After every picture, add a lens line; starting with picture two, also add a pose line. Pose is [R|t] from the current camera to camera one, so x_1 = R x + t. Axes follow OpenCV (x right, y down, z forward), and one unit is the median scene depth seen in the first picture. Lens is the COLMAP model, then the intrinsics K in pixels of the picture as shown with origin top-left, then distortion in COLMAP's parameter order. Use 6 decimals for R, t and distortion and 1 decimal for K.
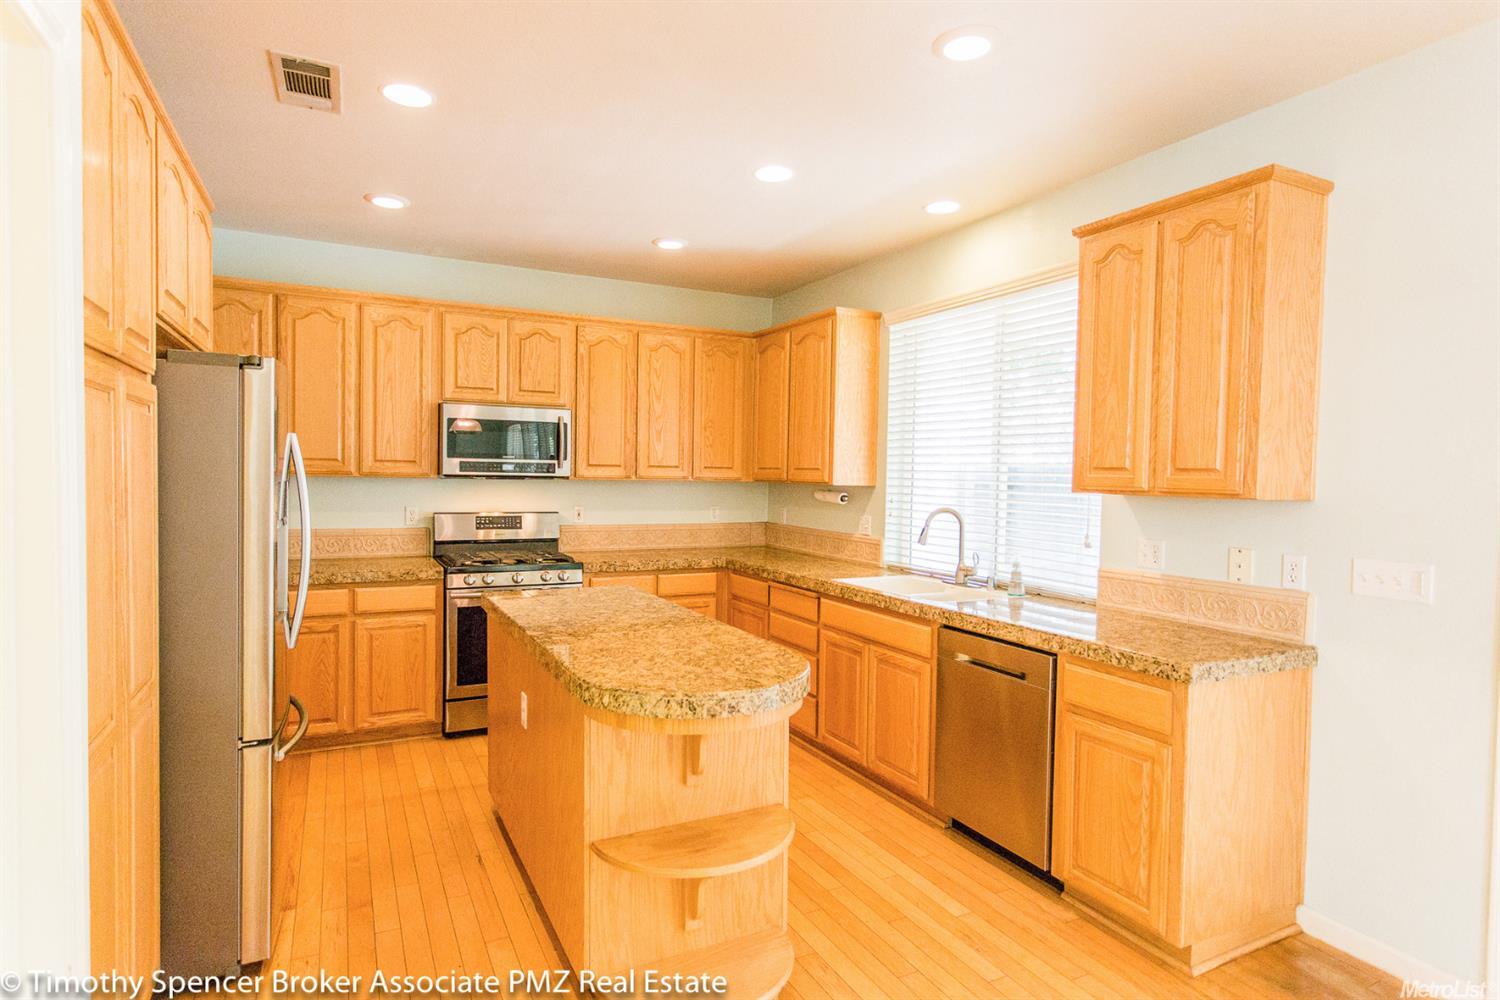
lens RADIAL K [[794.4, 0, 720.1], [0, 794.4, 502.9], [0, 0, 1]] dist [0.001371, 0.001674]
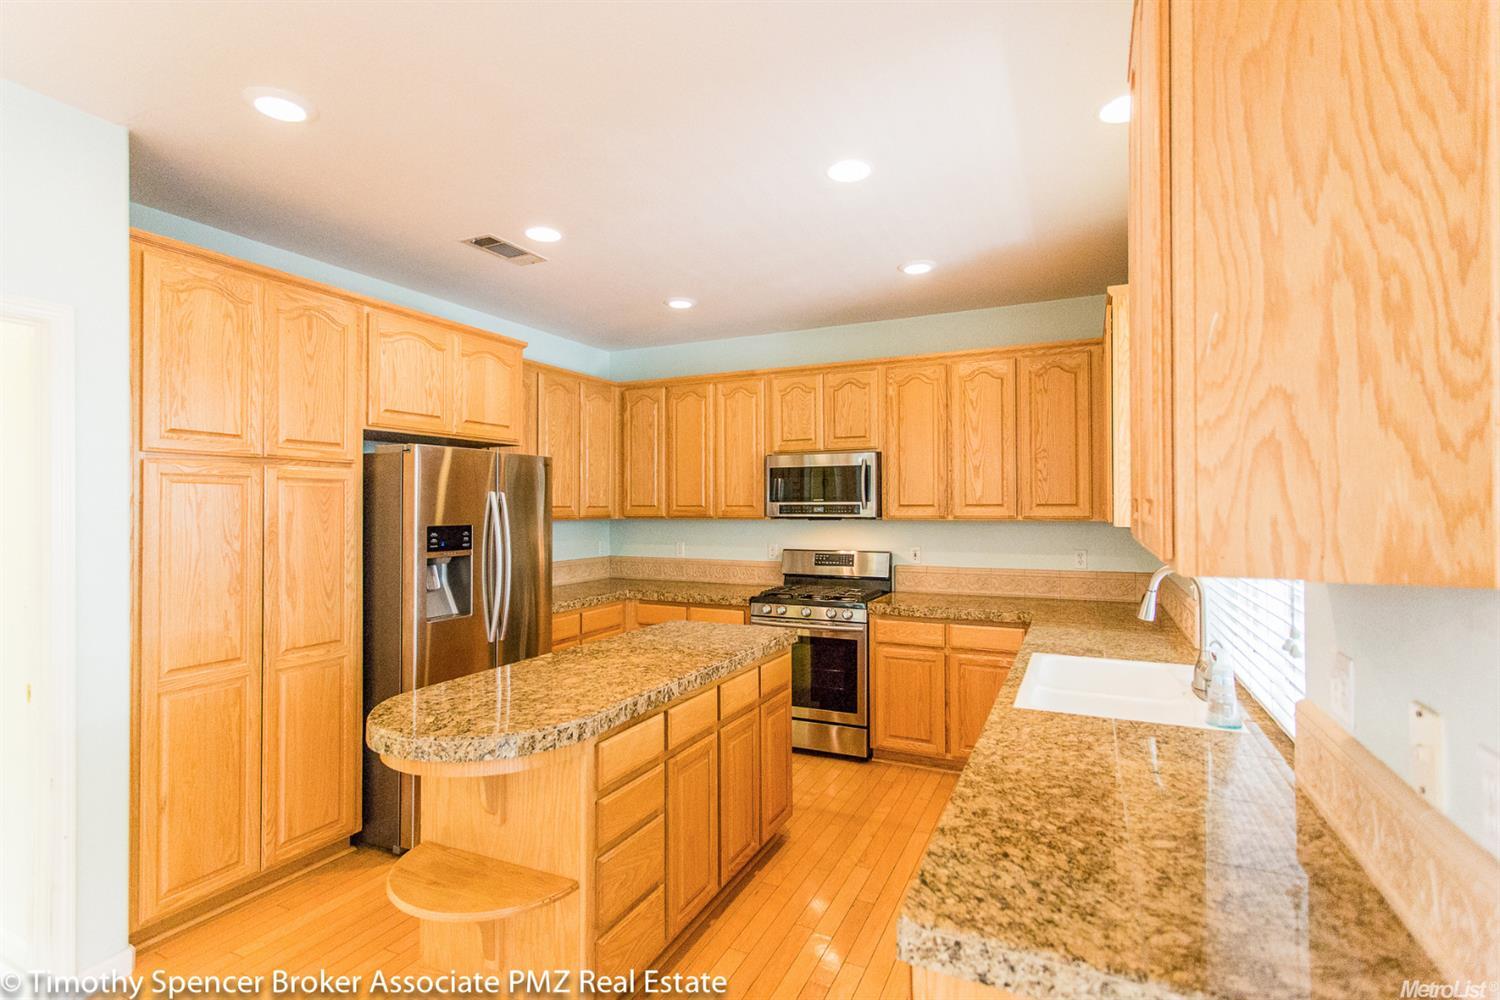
lens RADIAL K [[705.9, 0, 761.6], [0, 705.9, 500.7], [0, 0, 1]] dist [-0.003876, 0.003535]
pose [[0.629758, -0.025751, -0.776365, 0.487118], [-0.014509, 0.998886, -0.044901, -0.013299], [0.776656, 0.039541, 0.628683, 0.368432]]
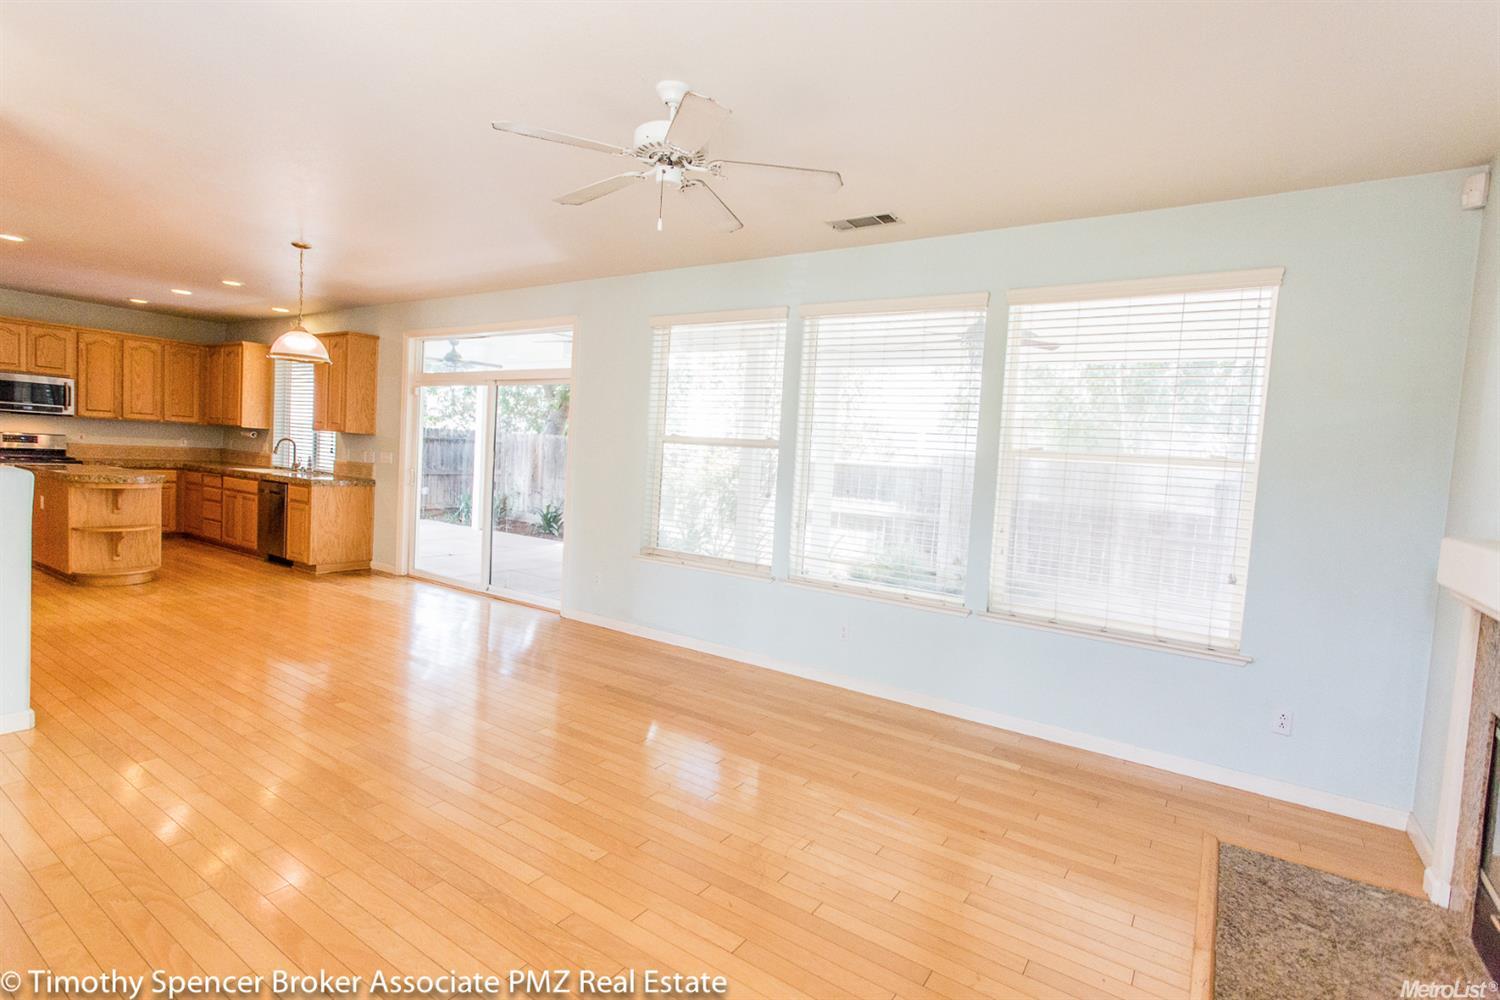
lens RADIAL K [[705.9, 0, 730.4], [0, 705.9, 498.1], [0, 0, 1]] dist [-0.003876, 0.003535]
pose [[0.858493, 0.003411, 0.512815, 0.323483], [-0.024764, 0.999087, 0.034812, 0.073959], [-0.512228, -0.042586, 0.857793, -1.370865]]
